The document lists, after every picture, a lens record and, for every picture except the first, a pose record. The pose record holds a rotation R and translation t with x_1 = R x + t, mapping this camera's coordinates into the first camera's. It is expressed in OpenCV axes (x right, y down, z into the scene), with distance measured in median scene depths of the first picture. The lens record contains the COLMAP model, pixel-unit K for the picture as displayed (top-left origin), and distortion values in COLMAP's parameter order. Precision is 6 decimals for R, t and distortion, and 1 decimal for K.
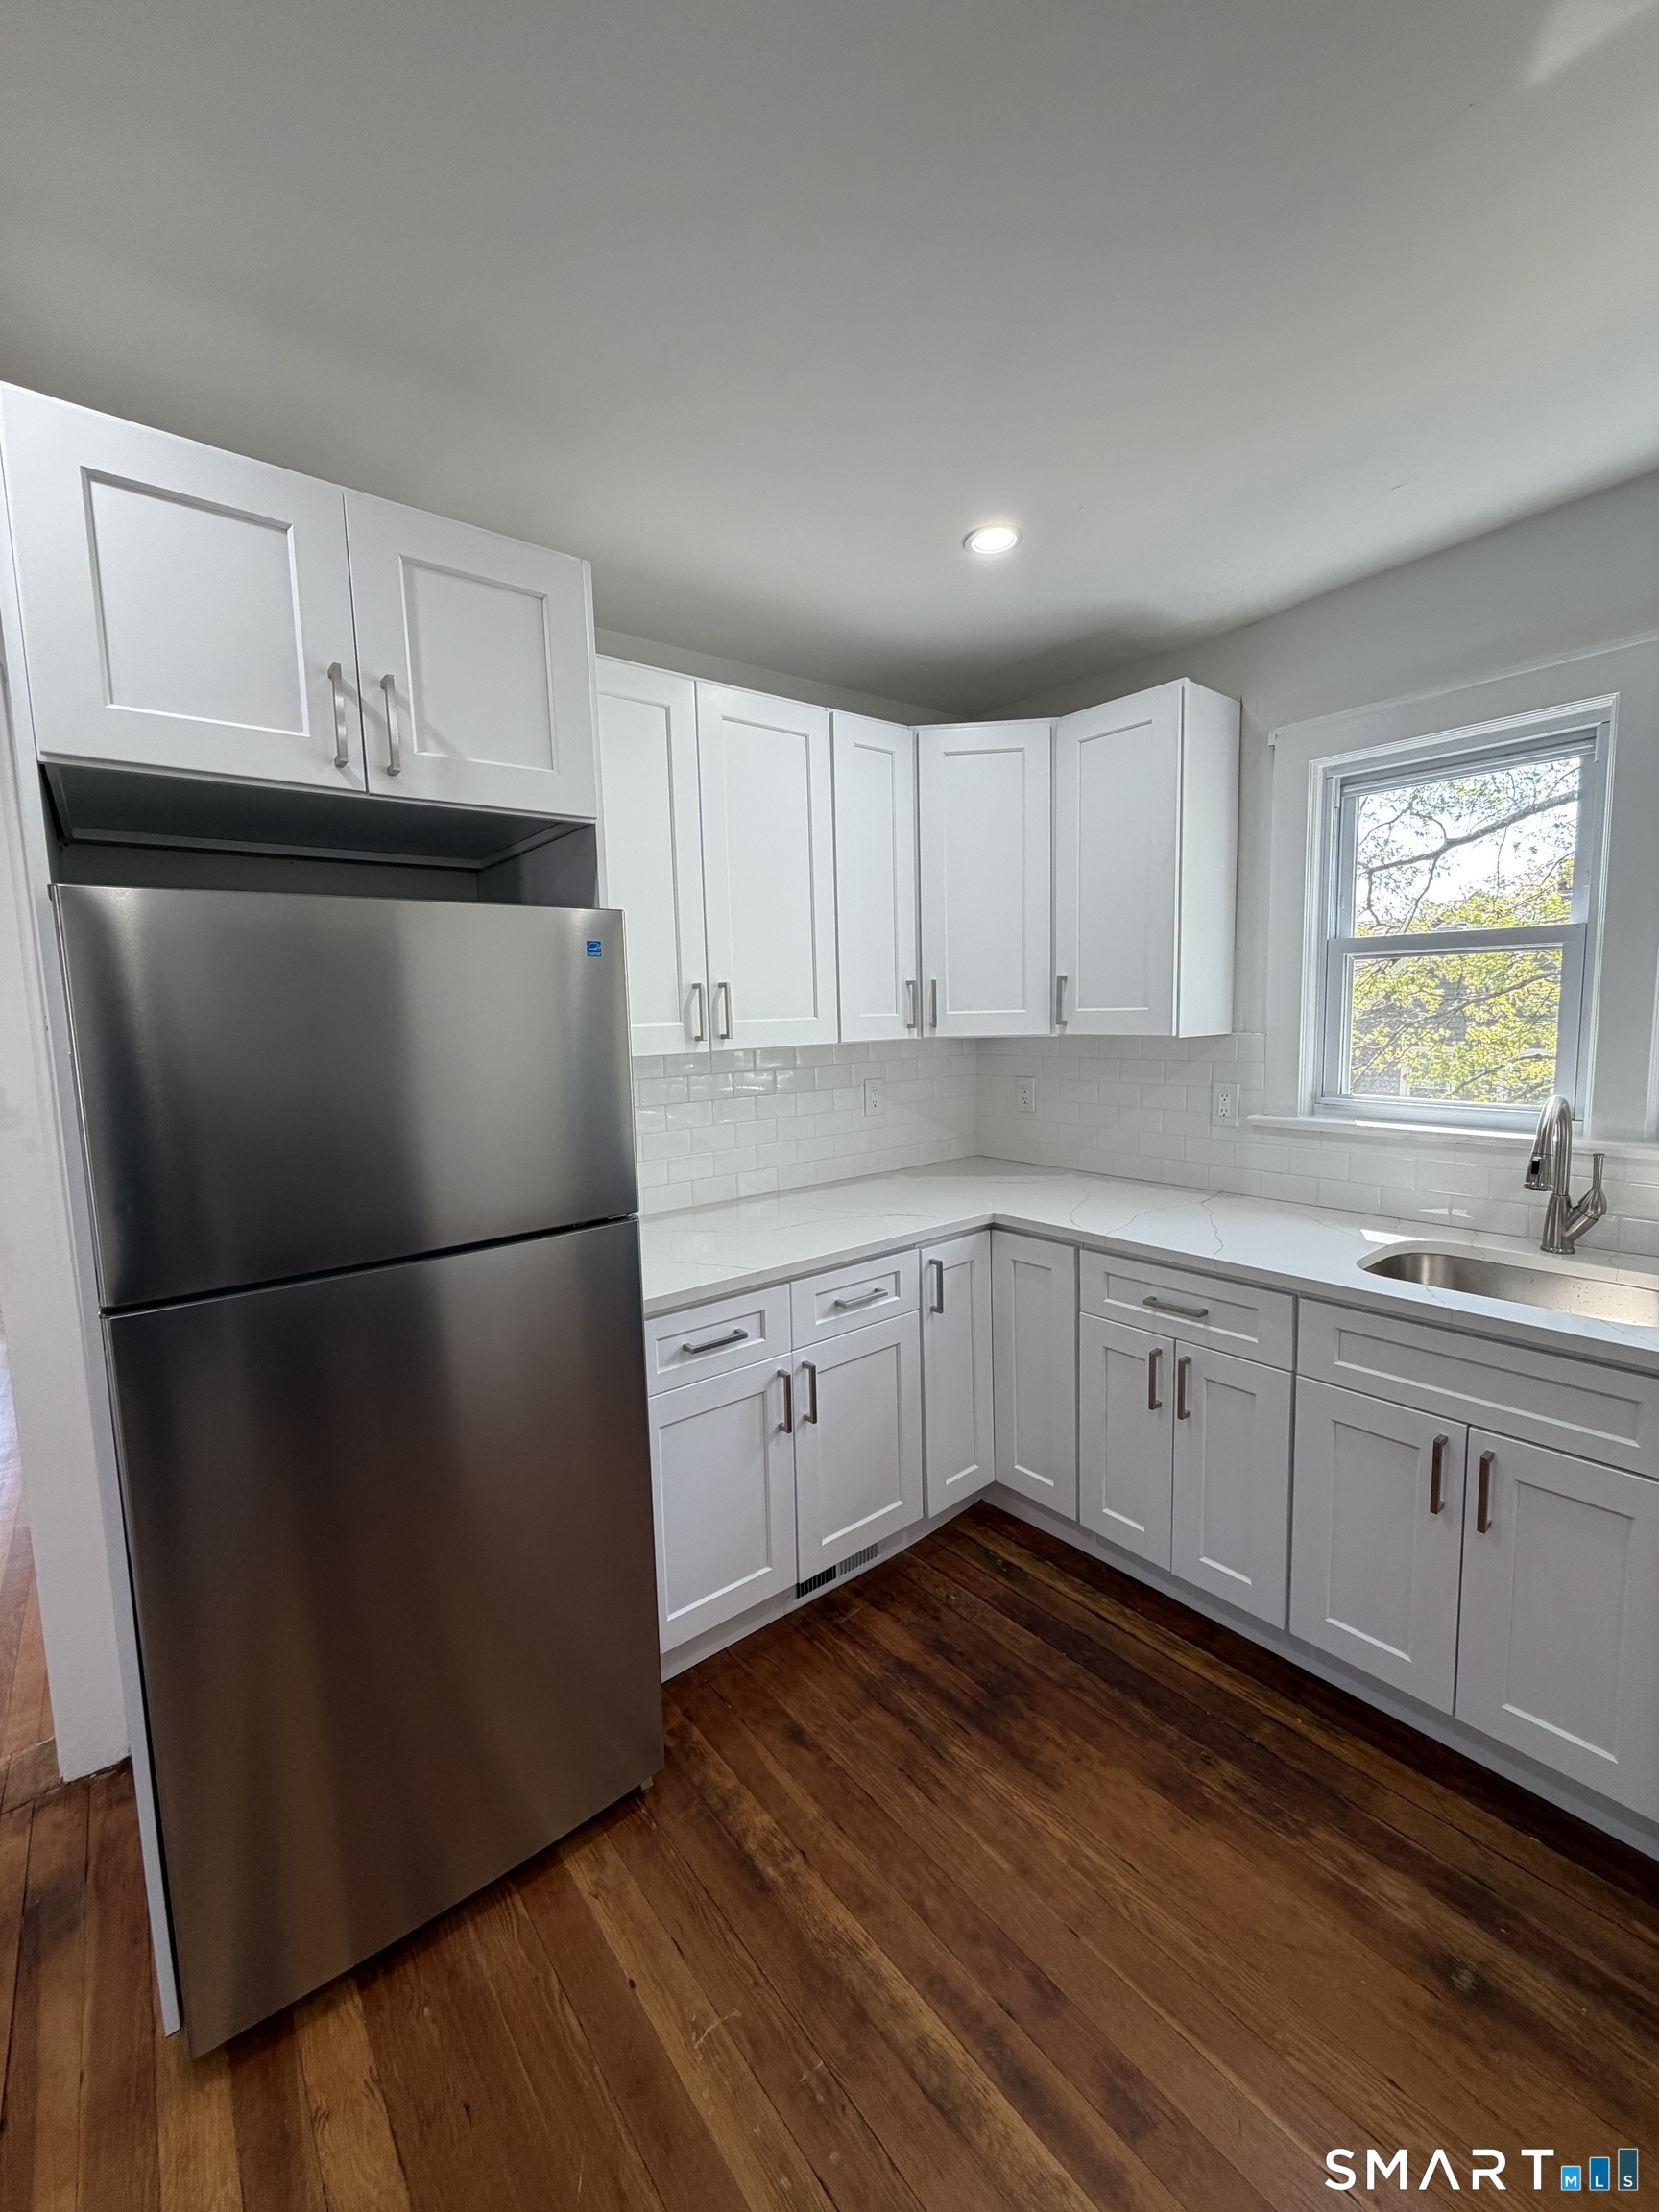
lens RADIAL K [[880.9, 0, 830.4], [0, 880.9, 1102.1], [0, 0, 1]] dist [-0.000425, 0.000489]
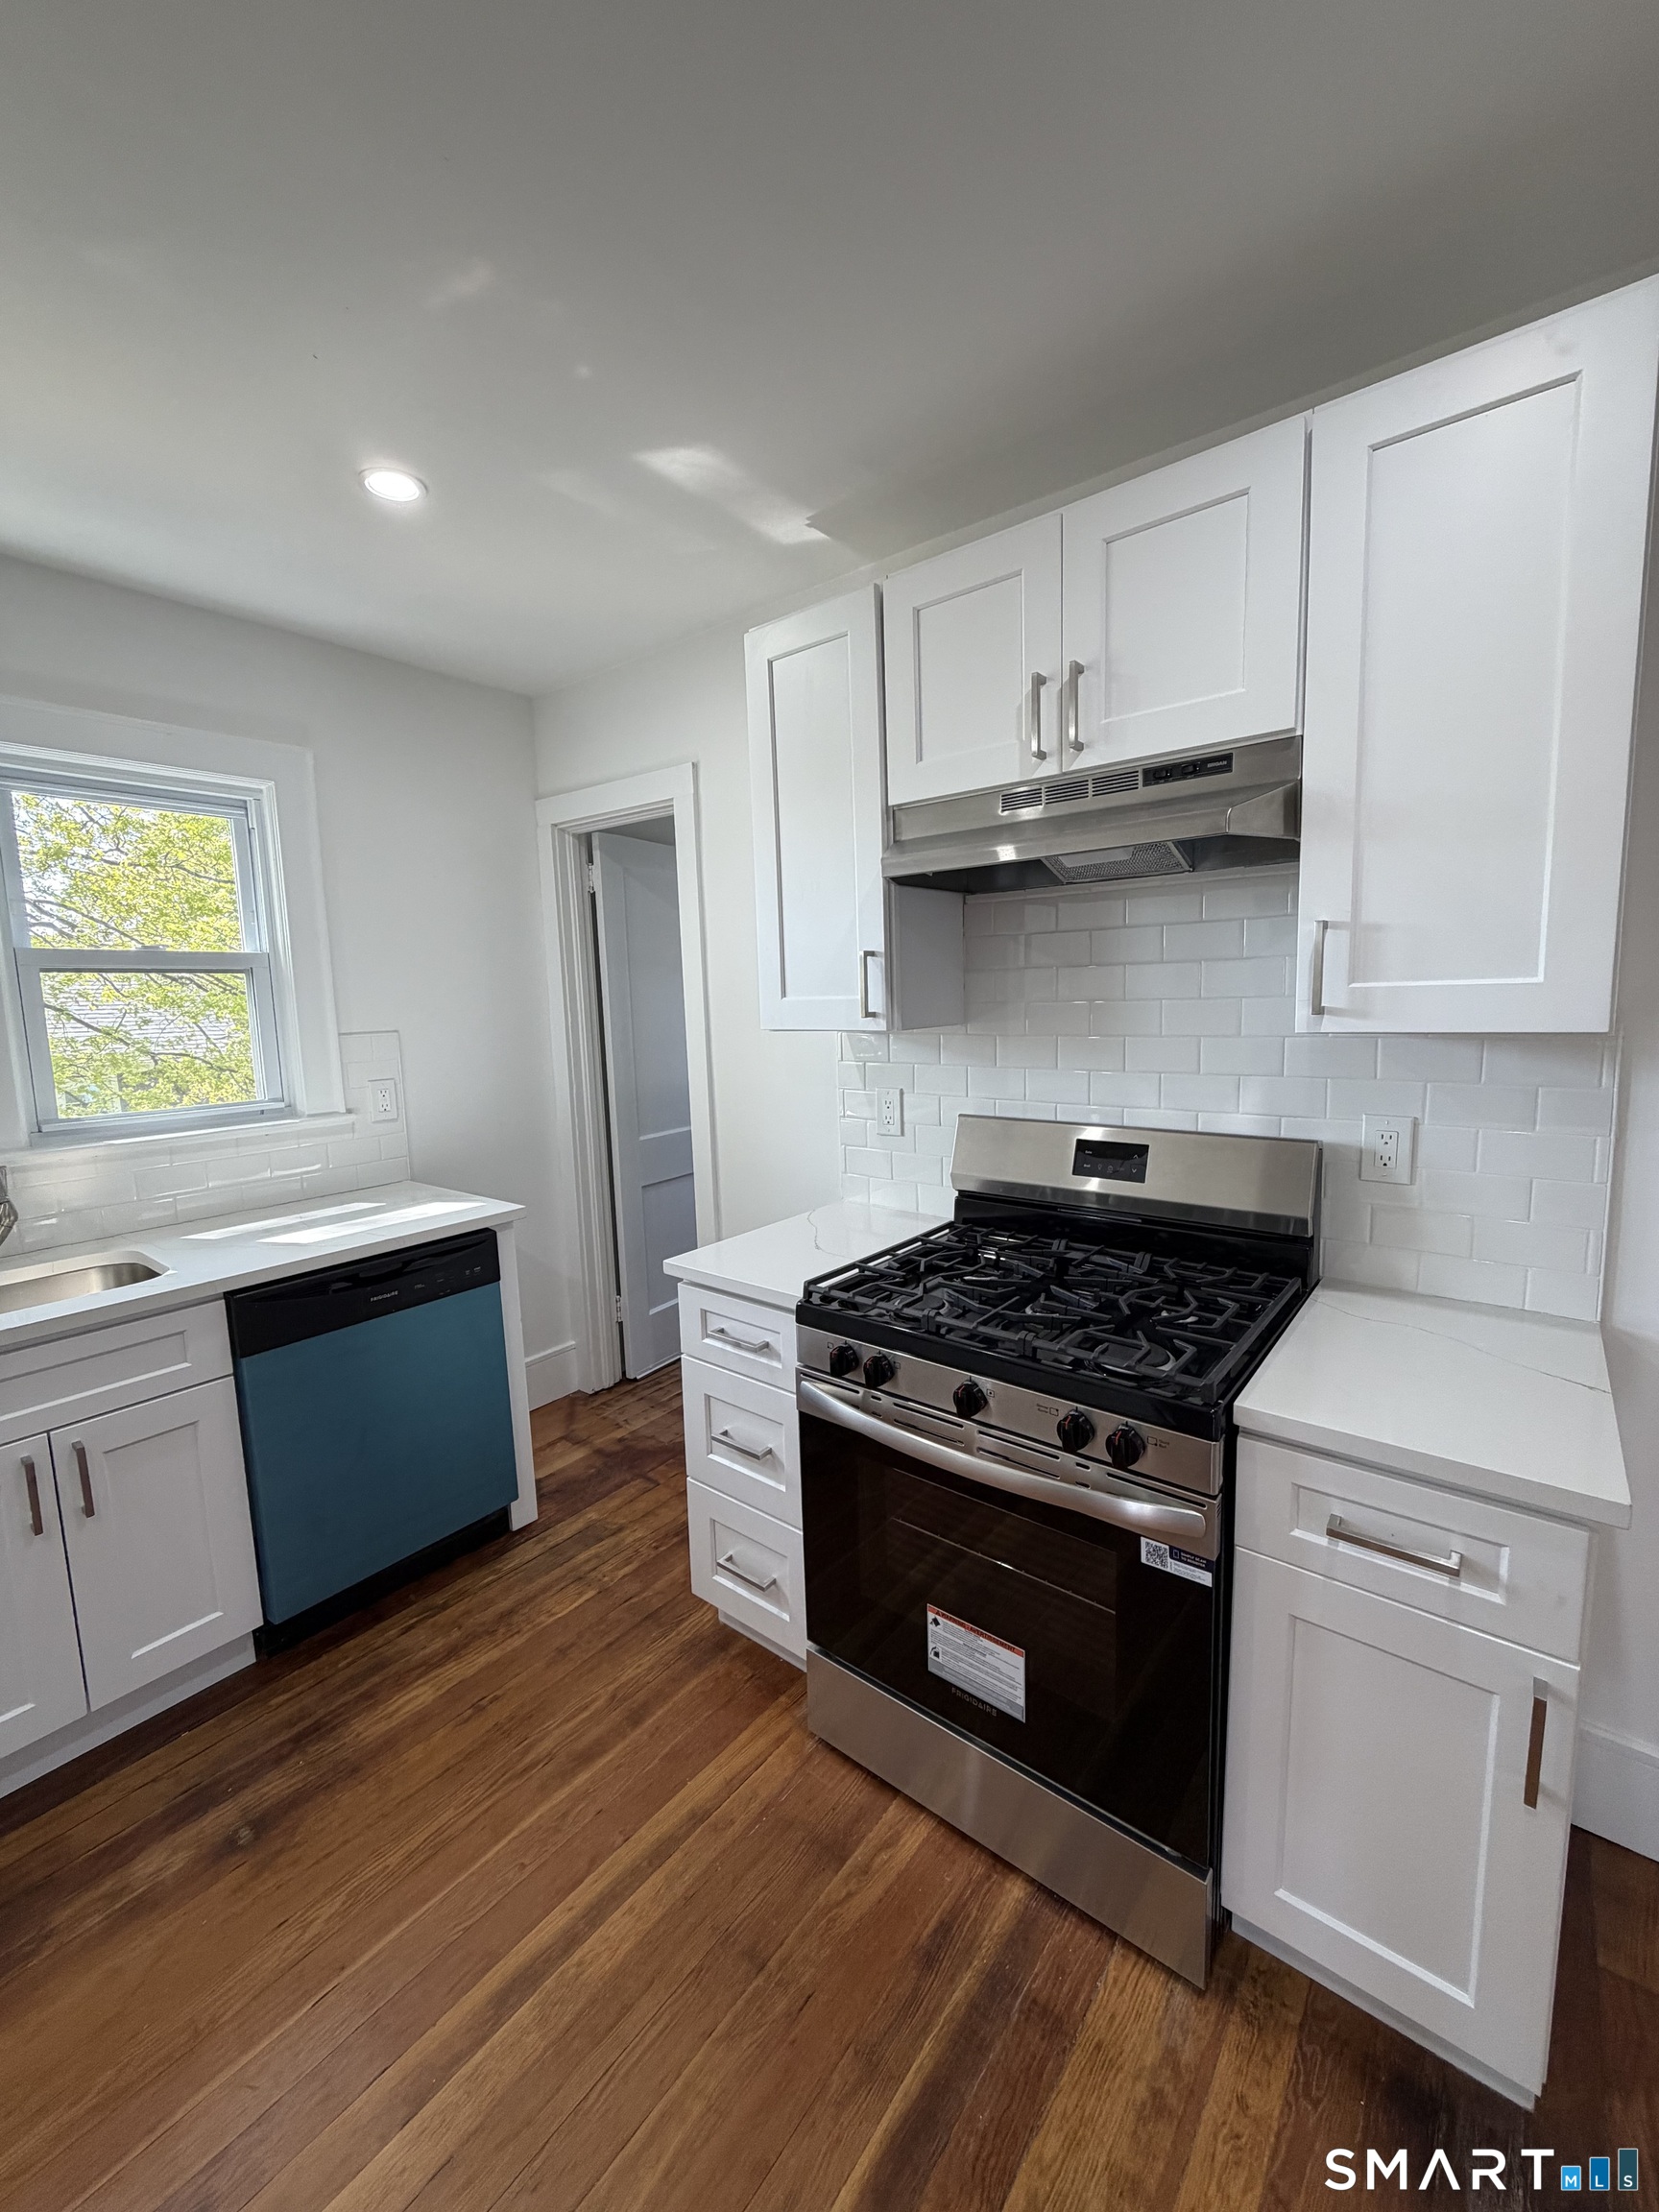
lens RADIAL K [[880.9, 0, 829.7], [0, 880.9, 1102.7], [0, 0, 1]] dist [-0.000425, 0.000489]
pose [[-0.215906, -0.088973, 0.972352, -0.474103], [0.141582, 0.982462, 0.121336, -0.006576], [-0.966095, 0.163865, -0.199522, 0.286288]]
